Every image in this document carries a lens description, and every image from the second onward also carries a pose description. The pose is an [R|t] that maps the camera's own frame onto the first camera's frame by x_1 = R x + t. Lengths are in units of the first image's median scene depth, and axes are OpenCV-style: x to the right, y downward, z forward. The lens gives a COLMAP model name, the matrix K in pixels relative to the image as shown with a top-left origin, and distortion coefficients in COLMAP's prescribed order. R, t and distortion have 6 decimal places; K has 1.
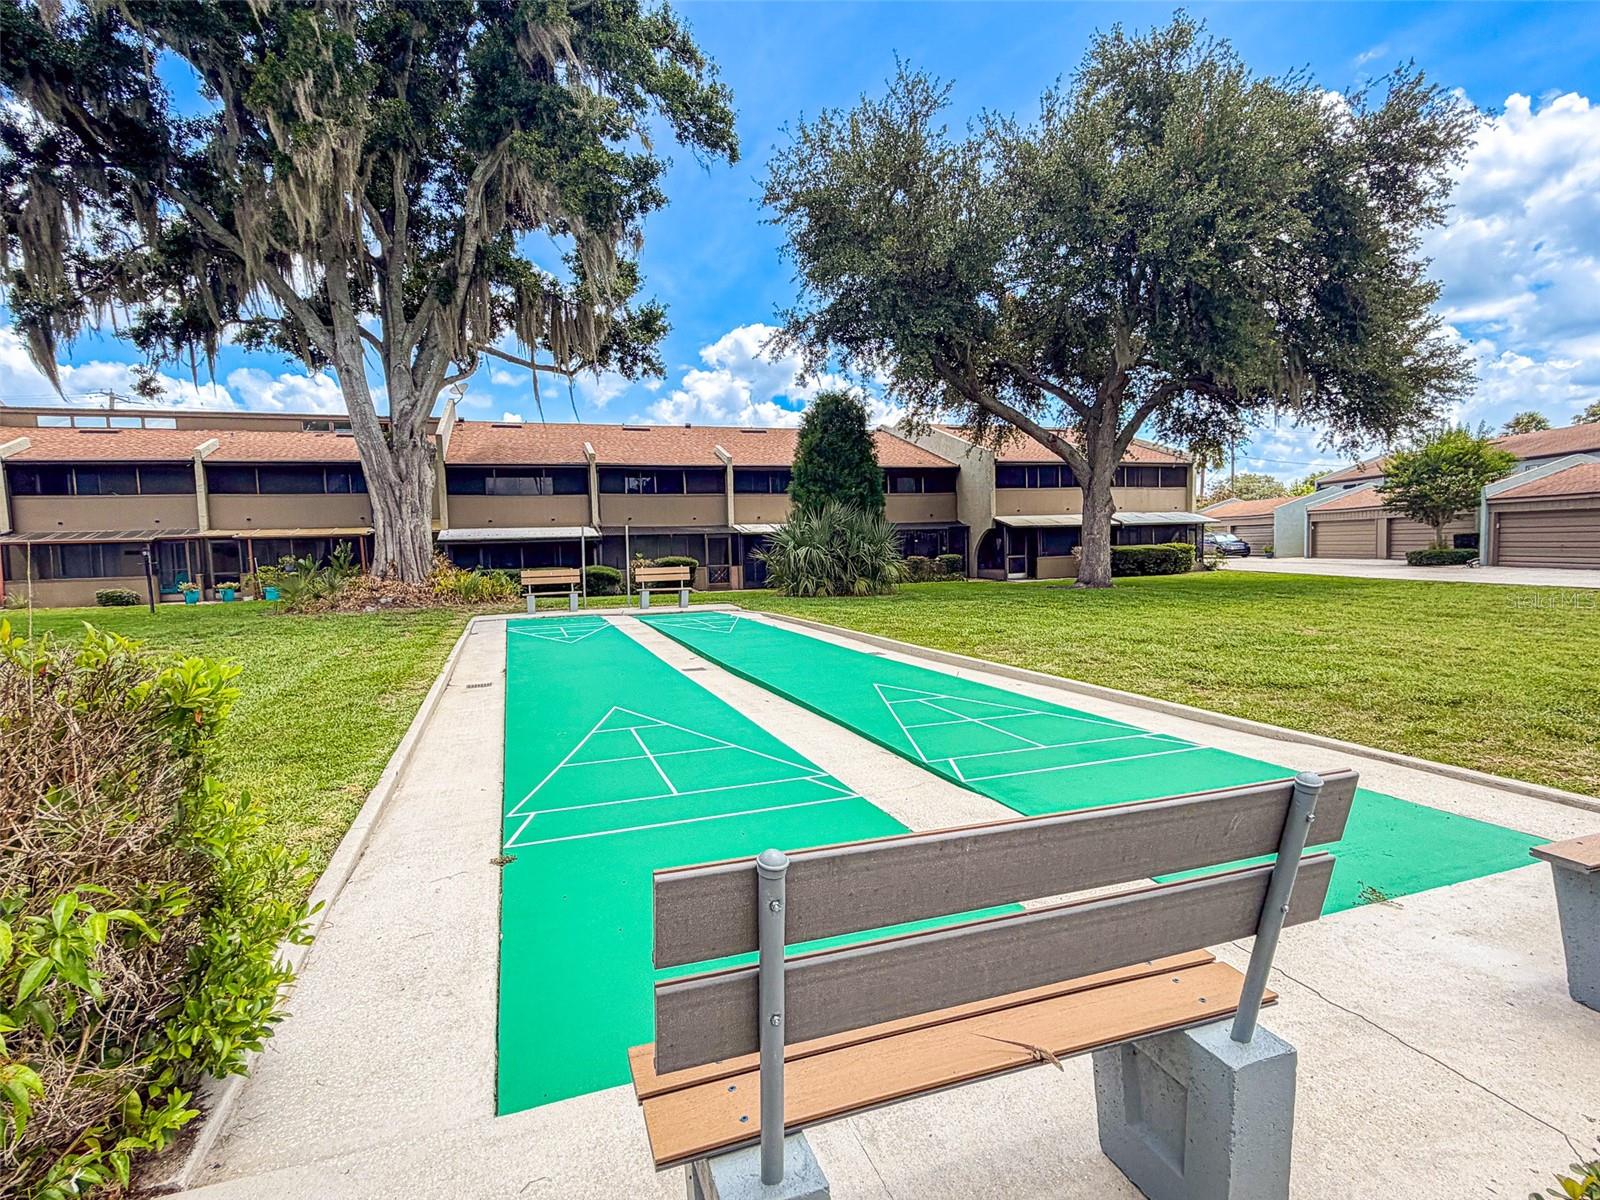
lens RADIAL K [[784.6, 0, 787.1], [0, 784.6, 606.8], [0, 0, 1]] dist [0.001294, 0.000121]
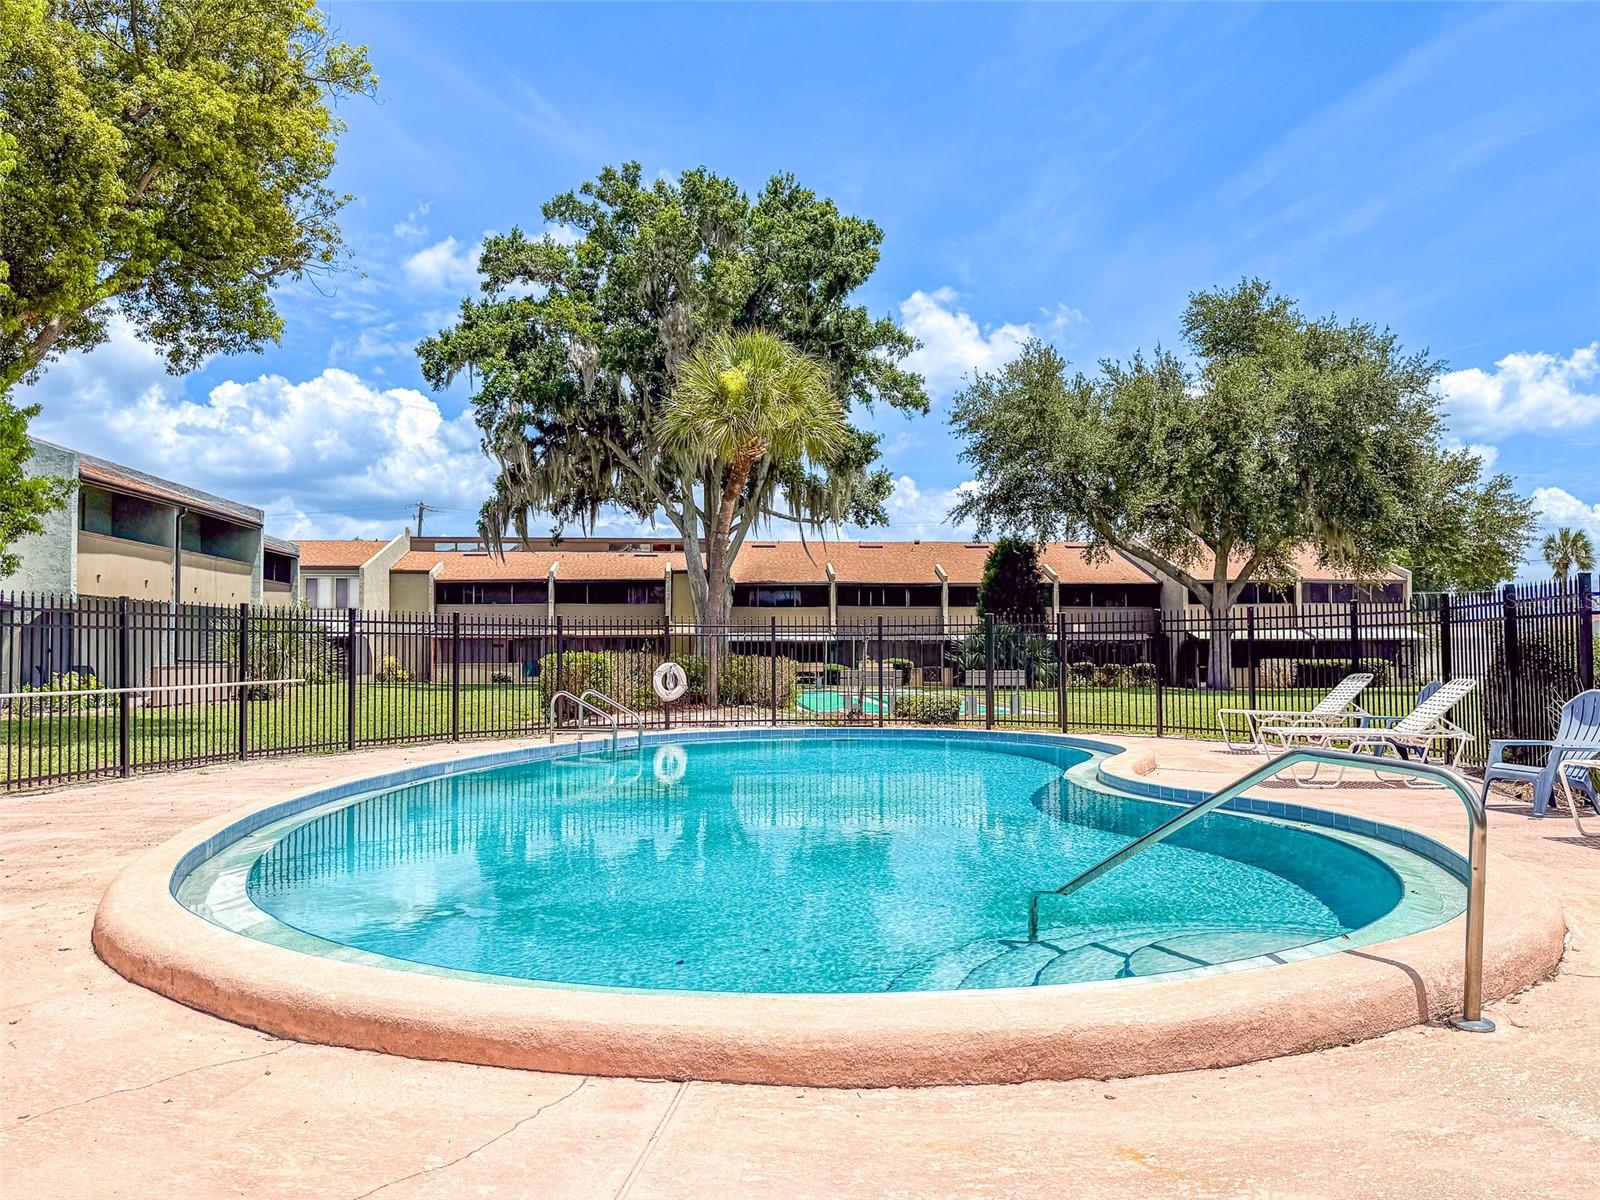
lens RADIAL K [[1136.5, 0, 808.2], [0, 1136.5, 611.7], [0, 0, 1]] dist [-0.027790, 0.019272]
pose [[0.967210, 0.012237, -0.253681, 0.212972], [-0.041178, 0.993179, -0.109089, 0.076831], [0.250616, 0.115958, 0.961117, -0.911622]]
